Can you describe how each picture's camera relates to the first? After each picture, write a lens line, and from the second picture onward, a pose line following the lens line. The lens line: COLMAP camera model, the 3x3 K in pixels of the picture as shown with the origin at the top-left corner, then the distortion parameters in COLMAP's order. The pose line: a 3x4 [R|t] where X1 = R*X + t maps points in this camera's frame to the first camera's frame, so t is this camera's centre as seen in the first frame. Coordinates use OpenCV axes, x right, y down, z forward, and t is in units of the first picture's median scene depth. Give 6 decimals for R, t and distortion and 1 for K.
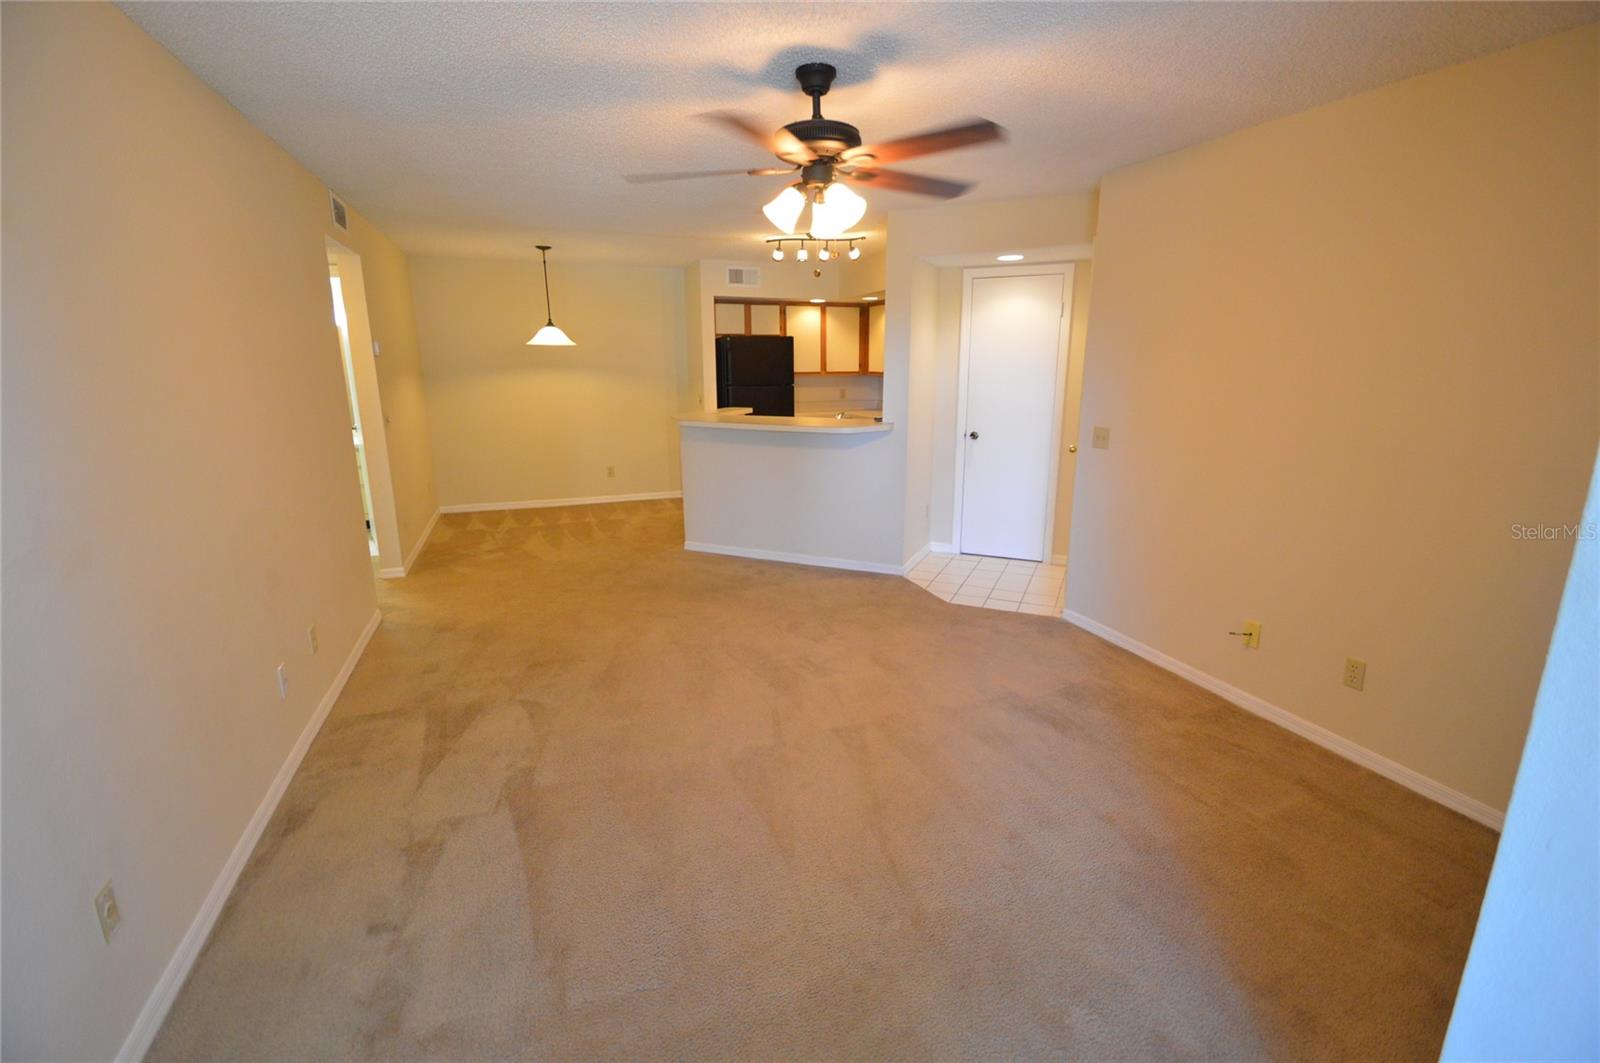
lens RADIAL K [[717.3, 0, 808.0], [0, 717.3, 527.0], [0, 0, 1]] dist [0.000318, -0.008509]
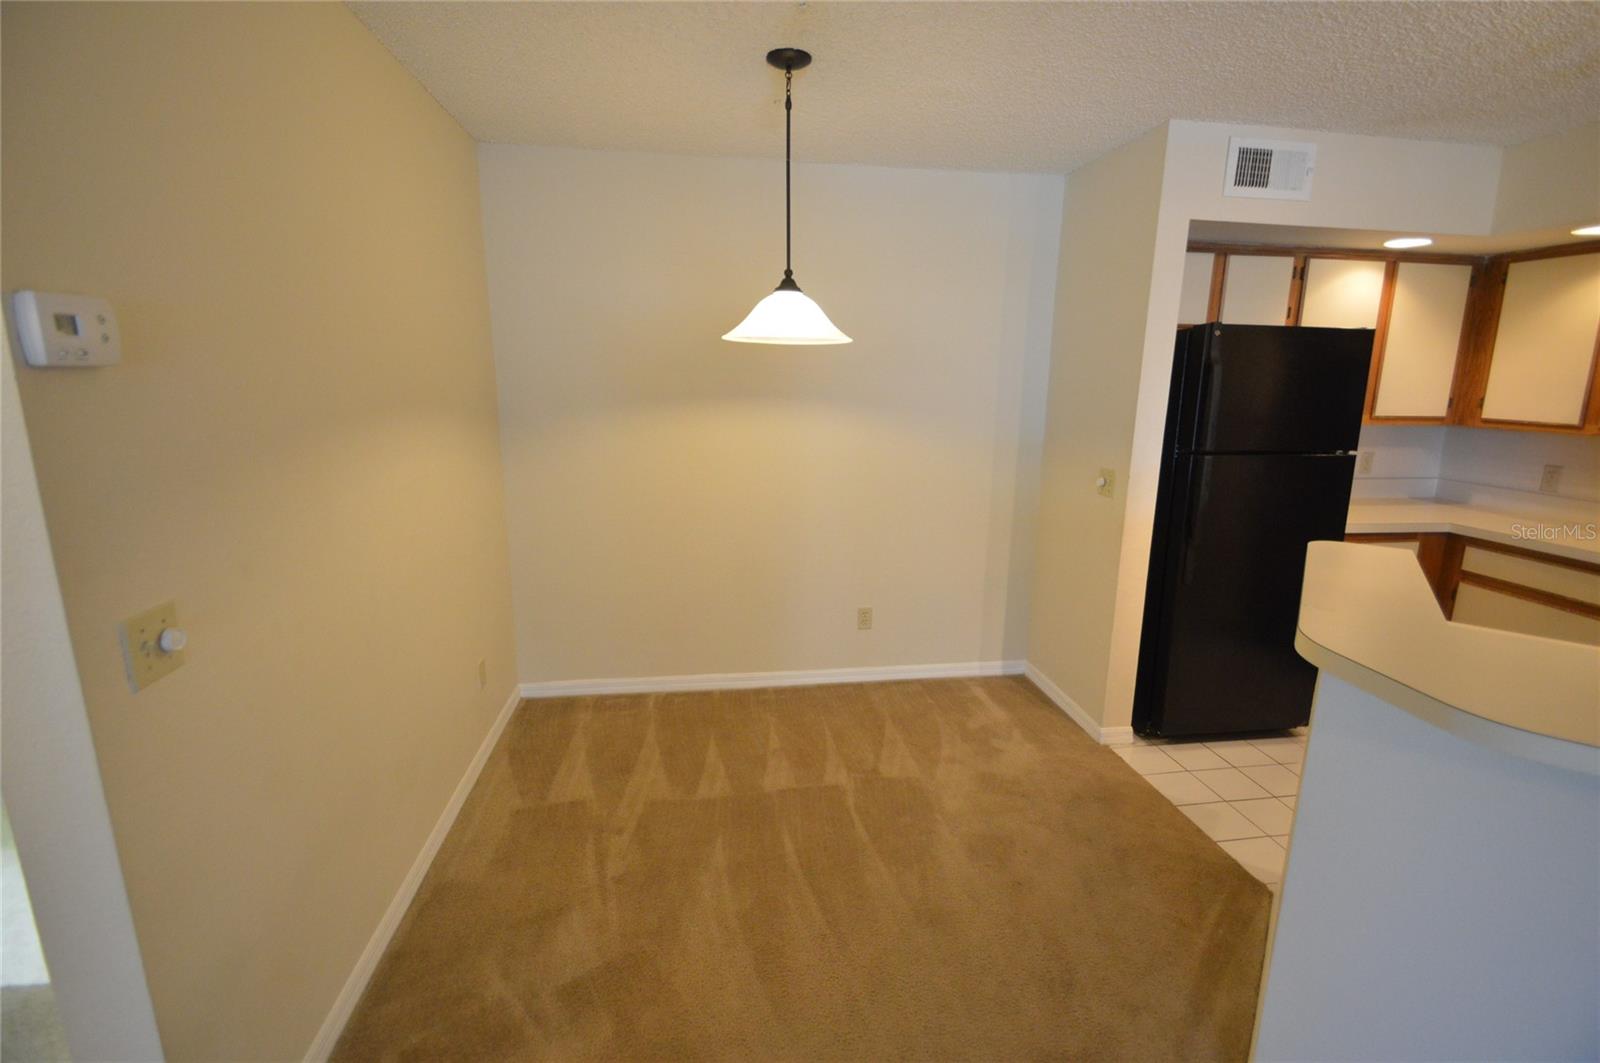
lens RADIAL K [[717.3, 0, 808.0], [0, 717.3, 527.0], [0, 0, 1]] dist [0.000318, -0.008509]
pose [[0.978717, 0.052854, -0.198292, -0.226411], [-0.056951, 0.998264, -0.015015, -0.131061], [0.197154, 0.025988, 0.980028, 0.544360]]
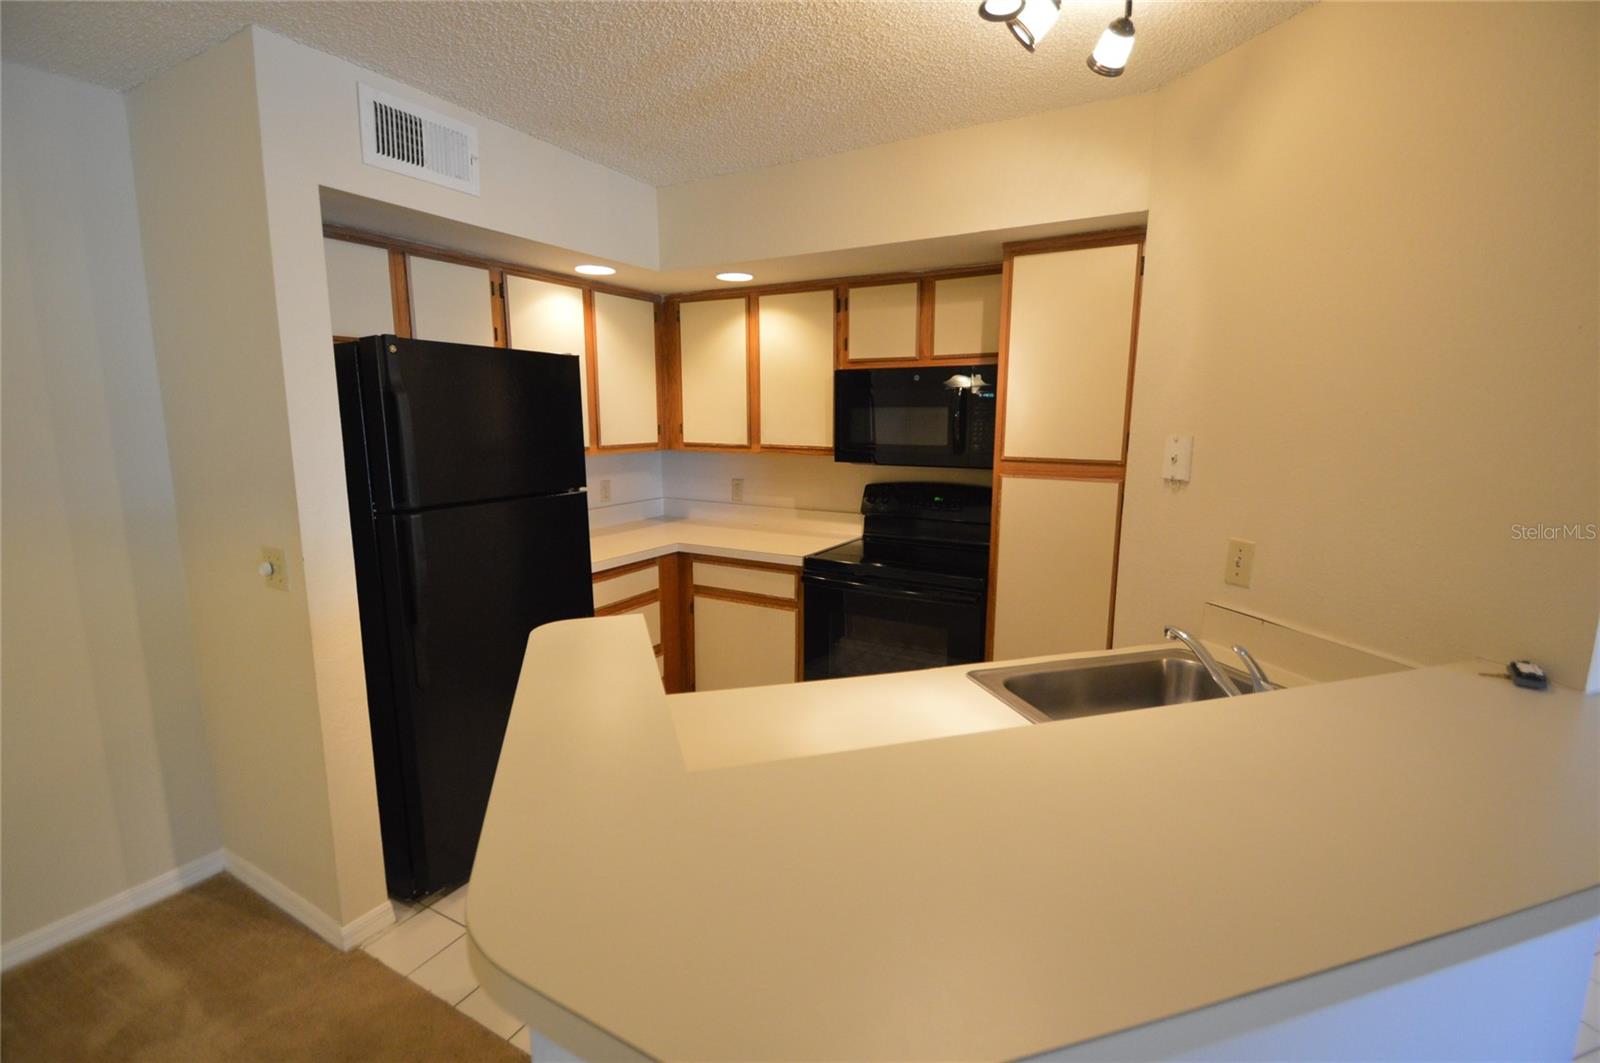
lens RADIAL K [[690.5, 0, 800.0], [0, 690.5, 531.5], [0, 0, 1]] dist [0.001686, -0.018236]
pose [[0.761032, -0.109851, 0.639346, -0.158111], [0.143036, 0.989717, -0.000210, -0.156772], [-0.632749, 0.091609, 0.768919, 0.648076]]
